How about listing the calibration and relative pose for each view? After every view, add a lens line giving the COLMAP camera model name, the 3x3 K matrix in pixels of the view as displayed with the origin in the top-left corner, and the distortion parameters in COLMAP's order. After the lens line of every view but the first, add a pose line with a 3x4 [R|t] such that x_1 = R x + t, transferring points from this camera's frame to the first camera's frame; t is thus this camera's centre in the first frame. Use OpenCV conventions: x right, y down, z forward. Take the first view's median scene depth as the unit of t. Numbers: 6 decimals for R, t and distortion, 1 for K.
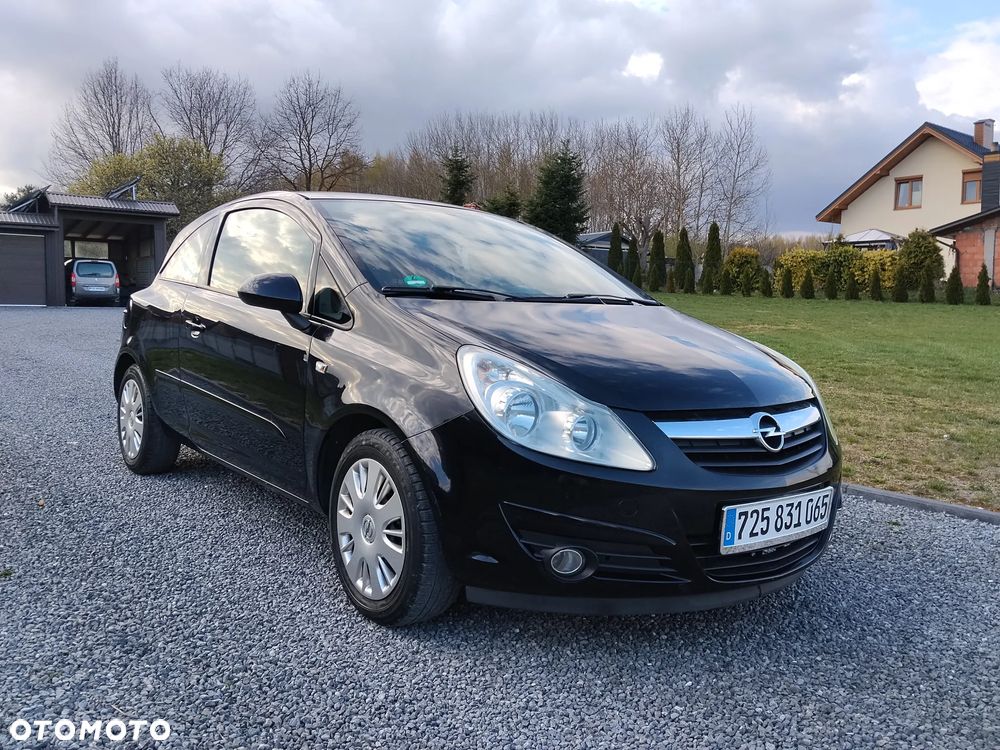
lens RADIAL K [[837.6, 0, 500.0], [0, 837.6, 375.0], [0, 0, 1]] dist [0.093564, -0.173604]
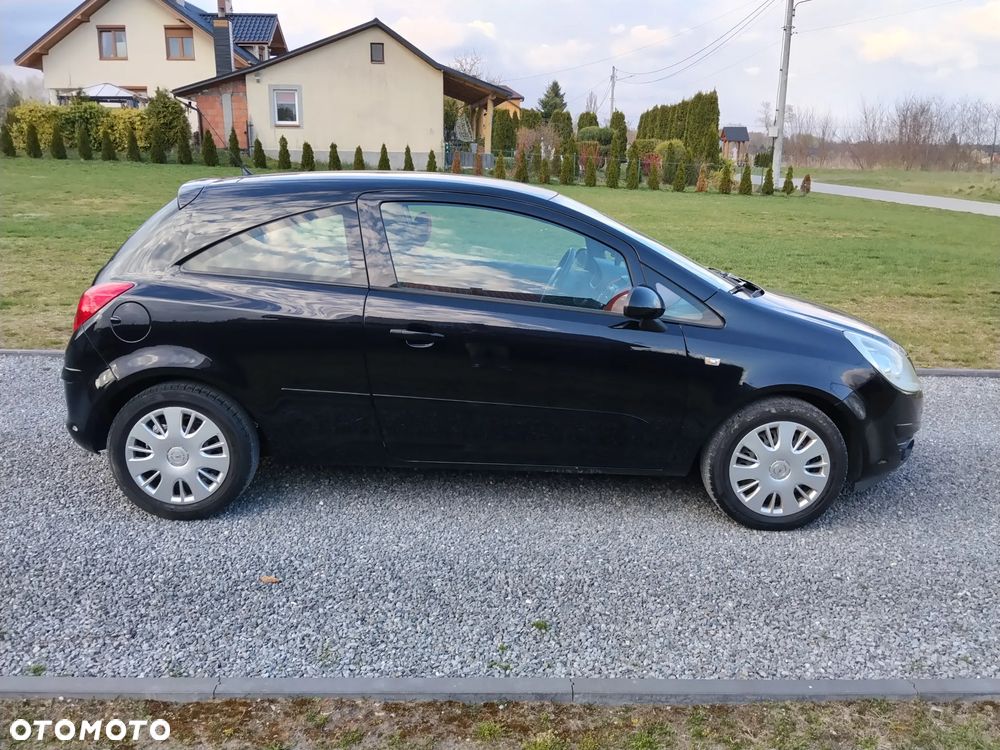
lens RADIAL K [[846.6, 0, 500.0], [0, 846.6, 375.0], [0, 0, 1]] dist [0.071939, -0.141829]
pose [[0.602481, -0.200638, 0.772503, -1.091751], [0.061583, 0.976688, 0.205640, -0.211554], [-0.795754, -0.076321, 0.600791, 0.390229]]
